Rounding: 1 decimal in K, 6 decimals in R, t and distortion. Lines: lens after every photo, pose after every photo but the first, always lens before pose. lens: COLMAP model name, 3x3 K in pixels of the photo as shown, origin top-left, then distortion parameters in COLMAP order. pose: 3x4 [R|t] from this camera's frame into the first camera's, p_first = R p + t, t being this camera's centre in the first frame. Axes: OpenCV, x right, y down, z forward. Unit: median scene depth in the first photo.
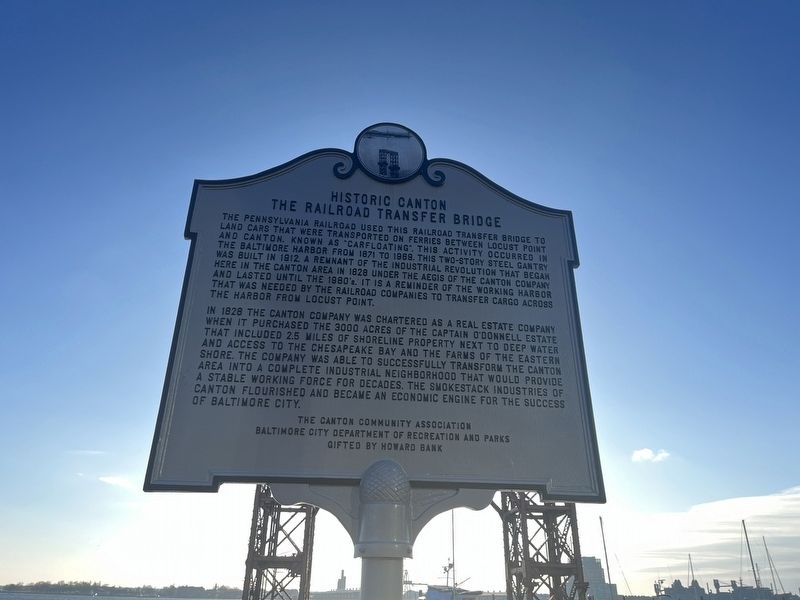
lens RADIAL K [[598.4, 0, 398.2], [0, 598.4, 299.7], [0, 0, 1]] dist [0.055896, -0.047212]
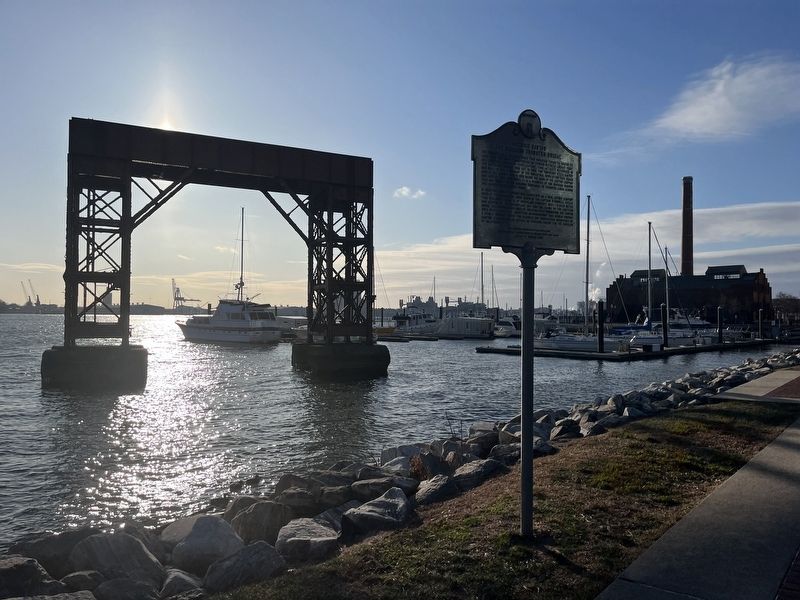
lens RADIAL K [[598.4, 0, 402.1], [0, 598.4, 299.3], [0, 0, 1]] dist [0.055896, -0.047212]
pose [[0.934763, 0.004482, 0.355243, -1.598918], [-0.154739, 0.905229, 0.395747, -0.556773], [-0.319803, -0.424900, 0.846869, -1.482974]]
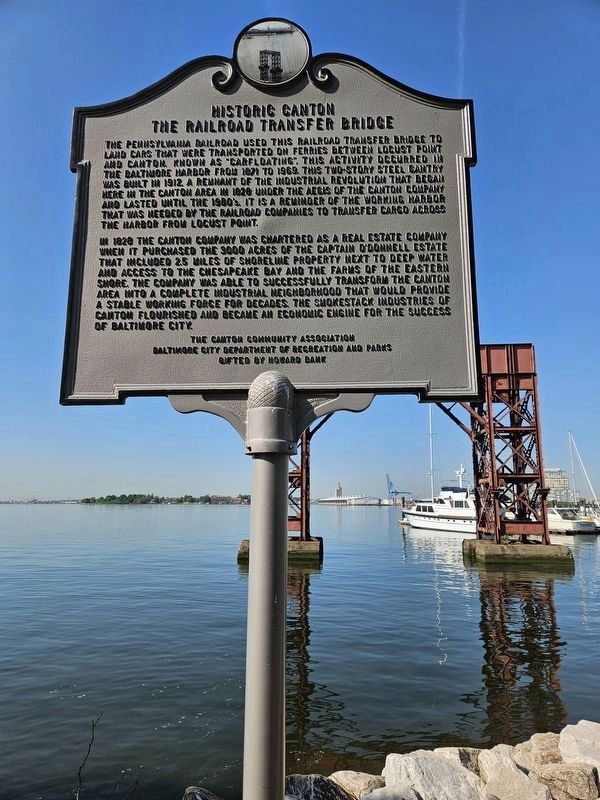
lens RADIAL K [[539.2, 0, 297.8], [0, 539.2, 408.2], [0, 0, 1]] dist [0.034425, -0.025688]
pose [[0.987594, -0.034249, -0.153246, 0.148374], [0.075740, 0.958792, 0.273826, 0.057795], [0.137553, -0.282036, 0.949492, 0.058792]]
